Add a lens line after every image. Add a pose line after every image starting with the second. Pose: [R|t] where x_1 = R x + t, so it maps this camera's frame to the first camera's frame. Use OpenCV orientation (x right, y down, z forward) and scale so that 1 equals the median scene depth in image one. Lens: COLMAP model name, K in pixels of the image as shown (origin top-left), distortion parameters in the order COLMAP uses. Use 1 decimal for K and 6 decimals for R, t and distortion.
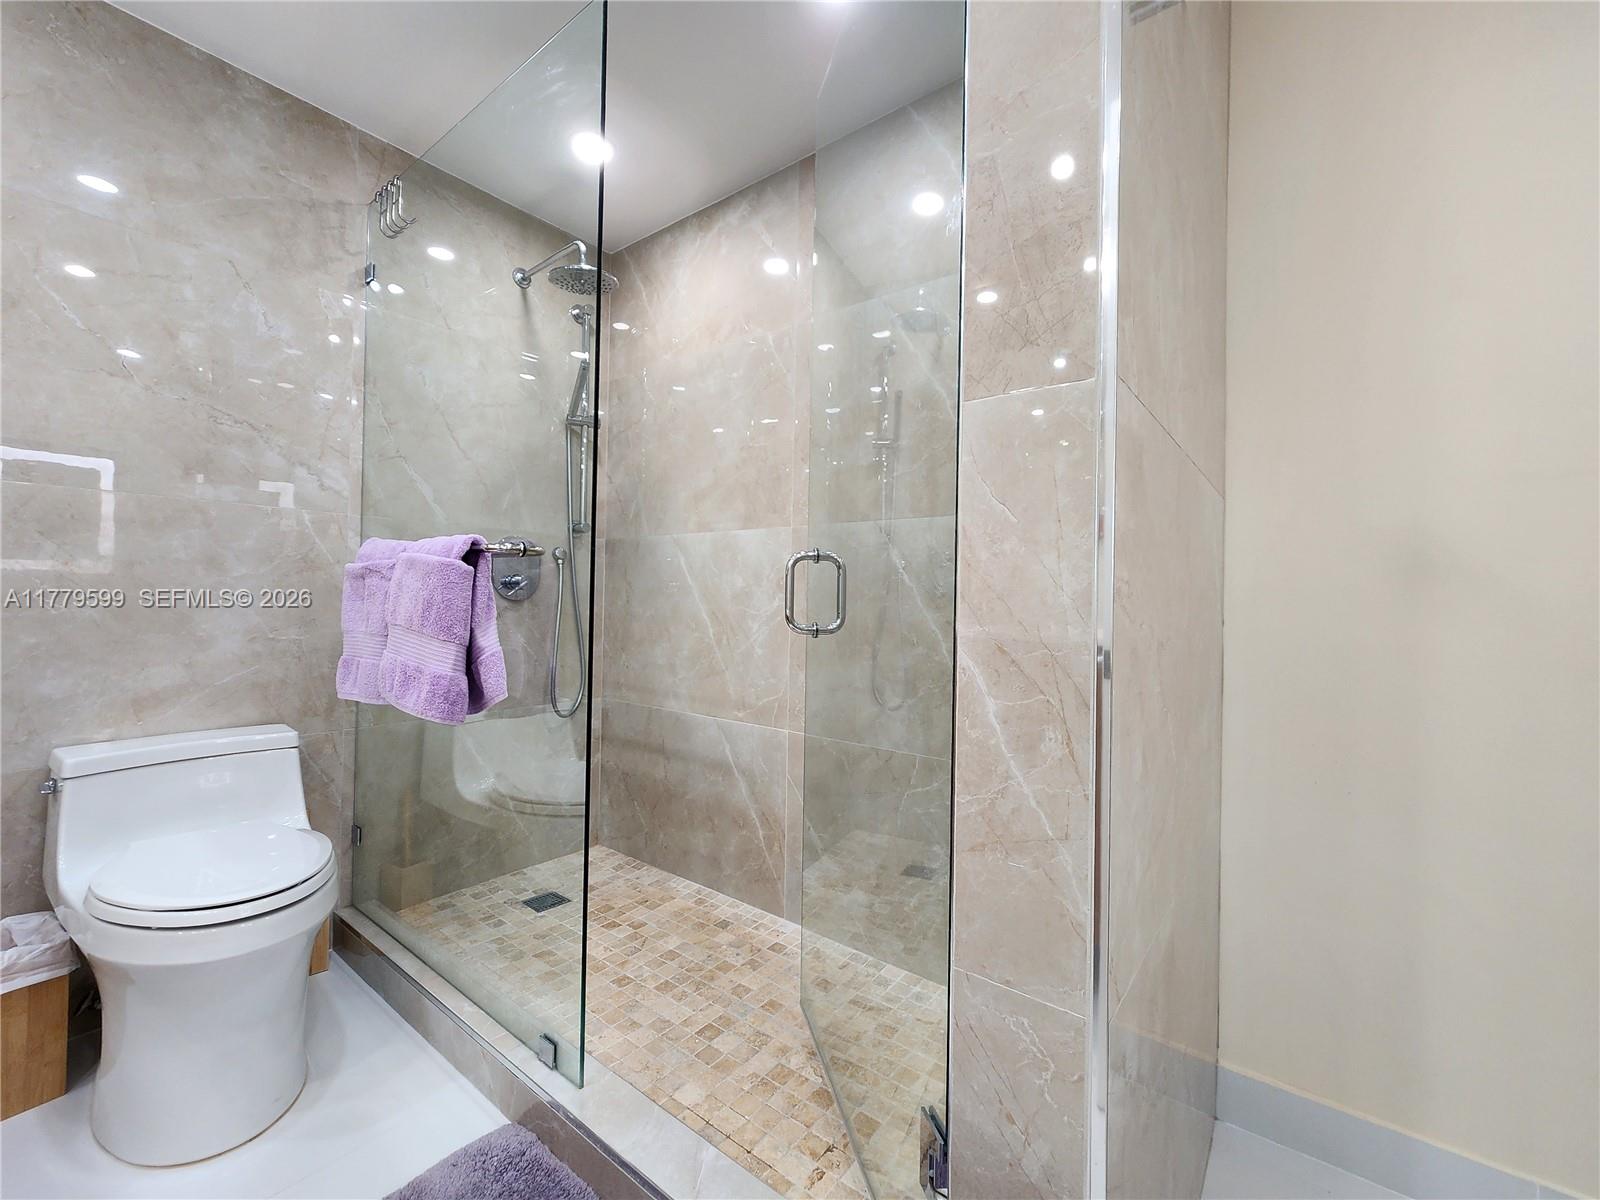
lens RADIAL K [[668.4, 0, 790.8], [0, 668.4, 597.9], [0, 0, 1]] dist [-0.004138, -0.000304]
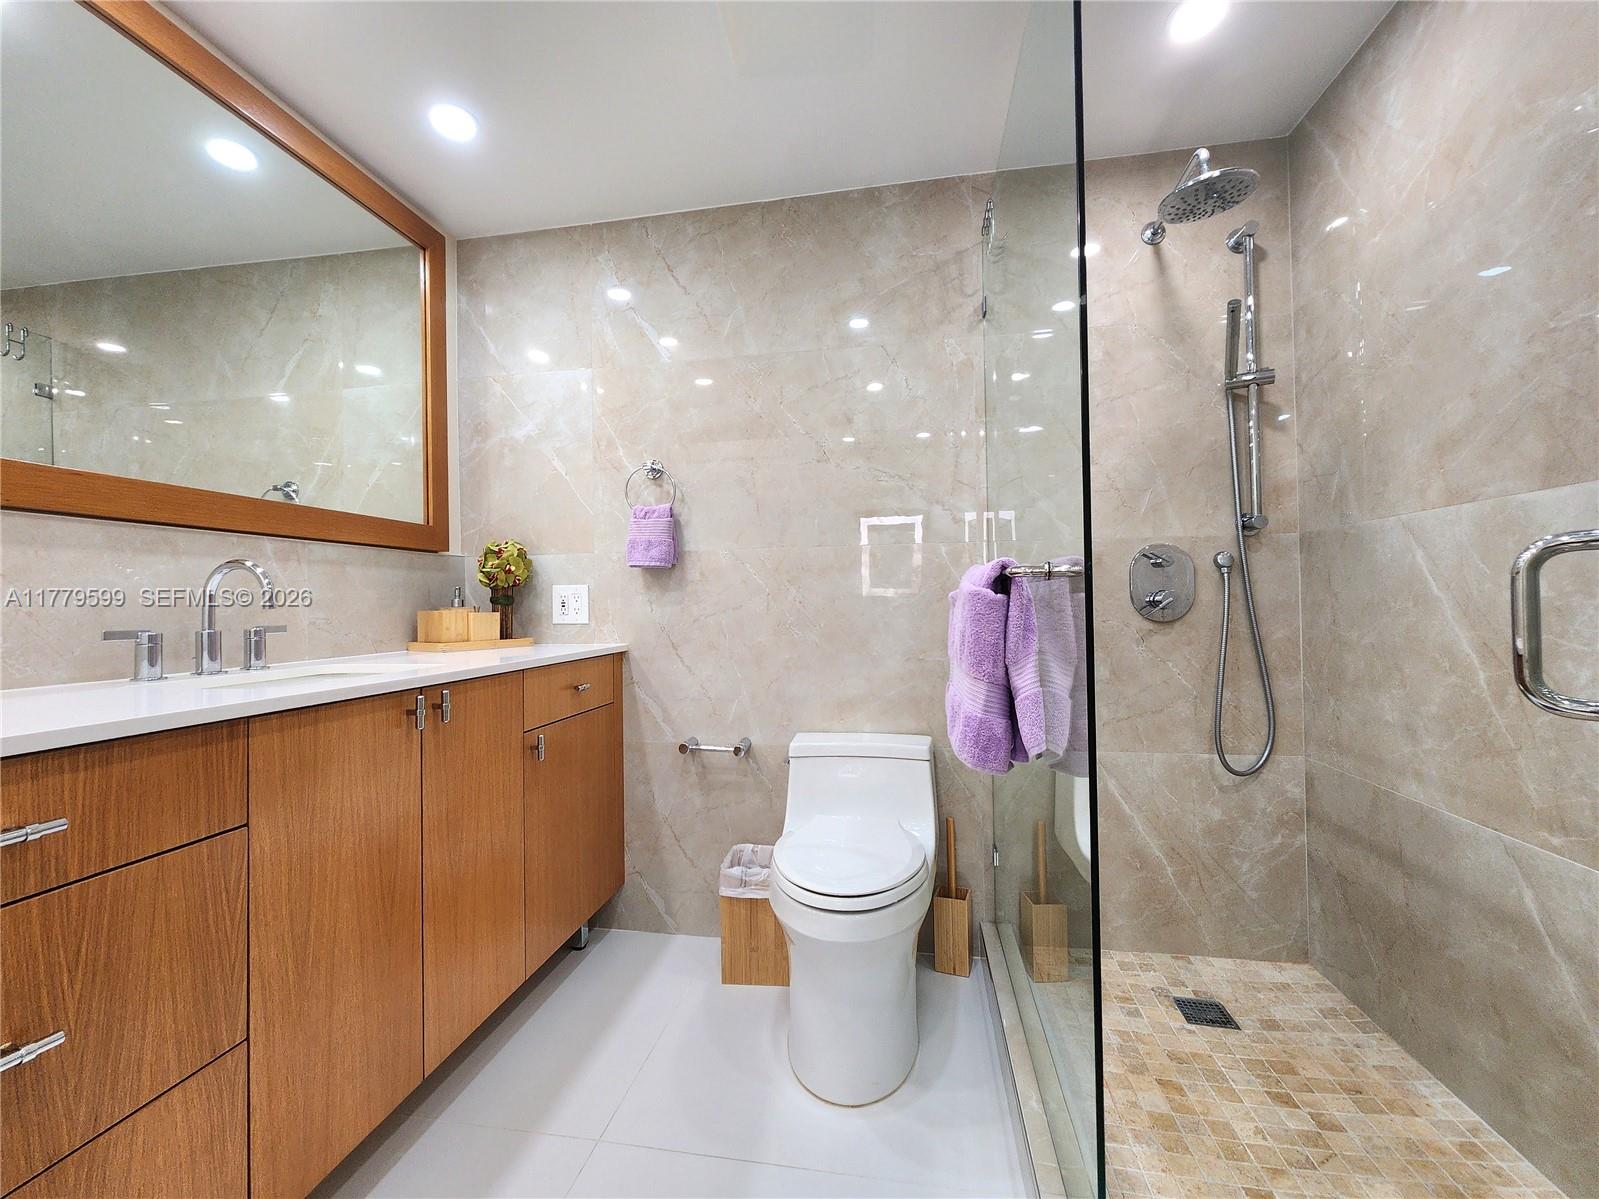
lens RADIAL K [[668.0, 0, 797.8], [0, 668.0, 595.1], [0, 0, 1]] dist [-0.004138, -0.000304]
pose [[0.474551, -0.037497, -0.879429, 0.104743], [0.025414, 0.999259, -0.028892, -0.017484], [0.879861, -0.008639, 0.475153, 0.222893]]
